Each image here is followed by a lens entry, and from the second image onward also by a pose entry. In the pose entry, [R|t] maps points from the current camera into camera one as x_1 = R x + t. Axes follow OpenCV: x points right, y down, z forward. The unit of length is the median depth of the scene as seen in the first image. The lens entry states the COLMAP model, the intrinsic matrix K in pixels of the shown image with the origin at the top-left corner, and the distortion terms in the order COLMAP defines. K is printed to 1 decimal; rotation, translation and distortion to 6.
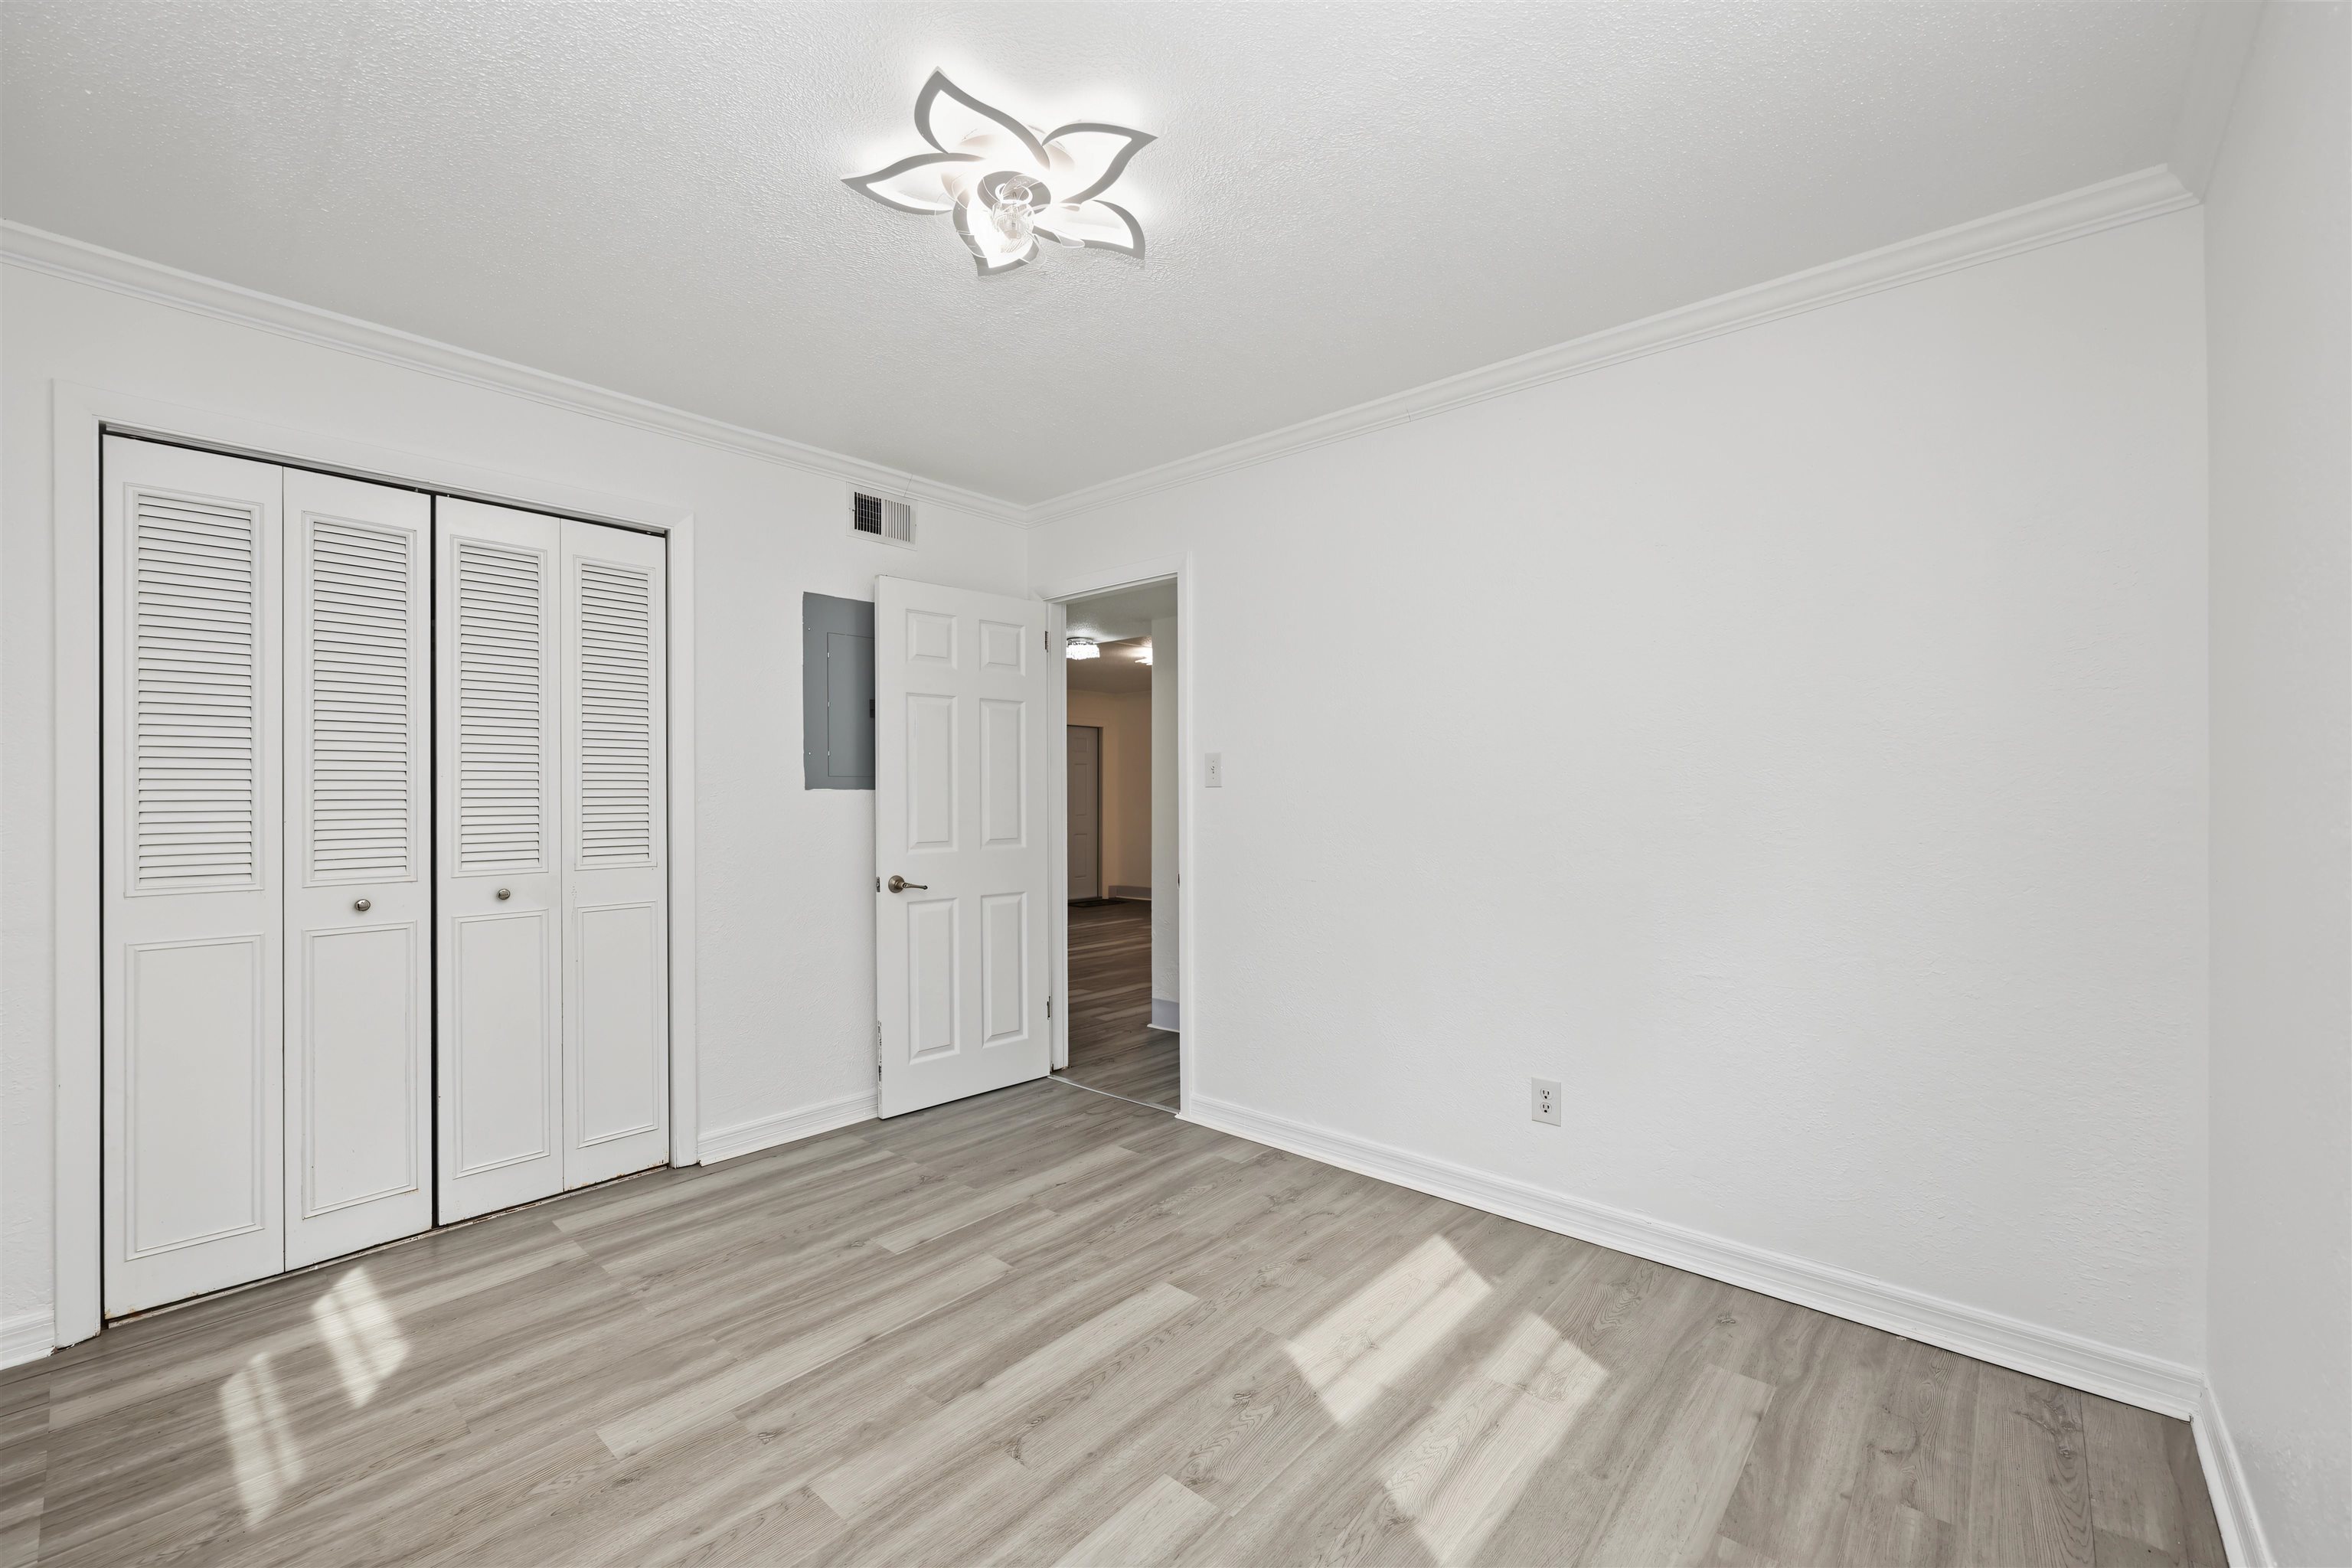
lens RADIAL K [[952.9, 0, 1179.7], [0, 952.9, 805.0], [0, 0, 1]] dist [0.002674, -0.000661]
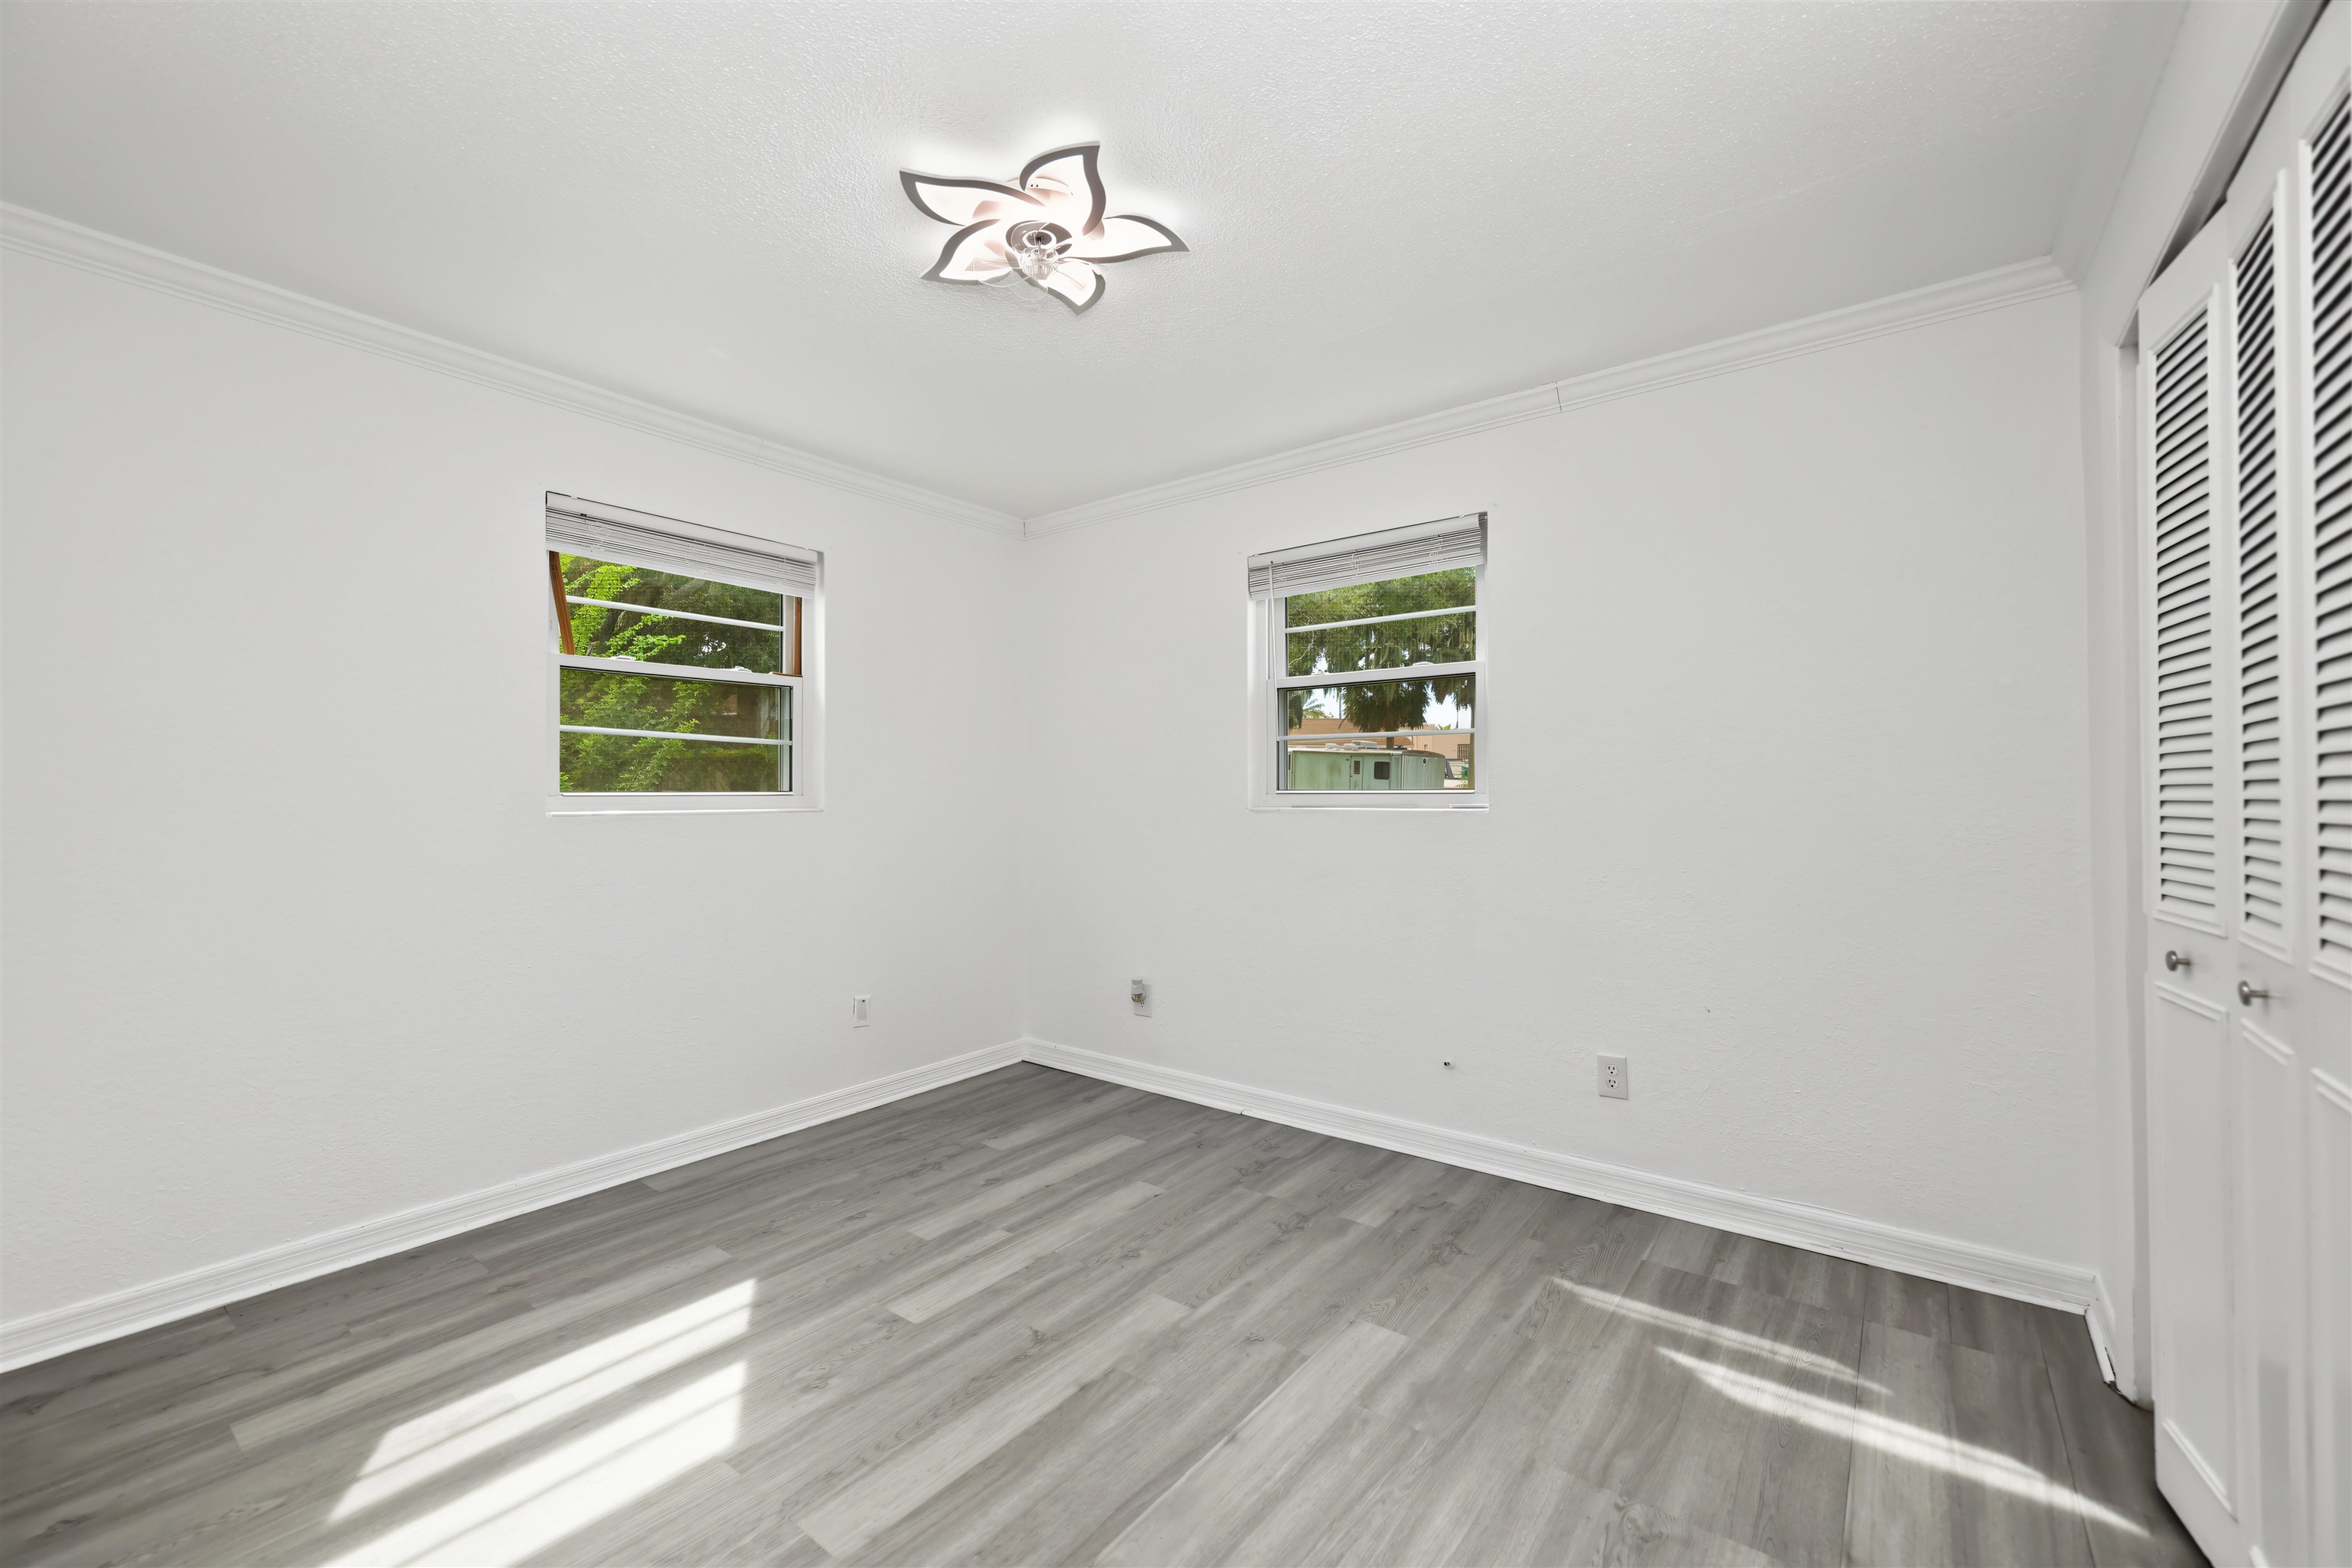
lens RADIAL K [[952.9, 0, 1185.5], [0, 952.9, 764.0], [0, 0, 1]] dist [0.002674, -0.000661]
pose [[-0.997125, 0.009622, -0.075162, -0.248964], [0.010308, 0.999909, -0.008740, -0.024881], [0.075071, -0.009489, -0.997133, 2.010862]]
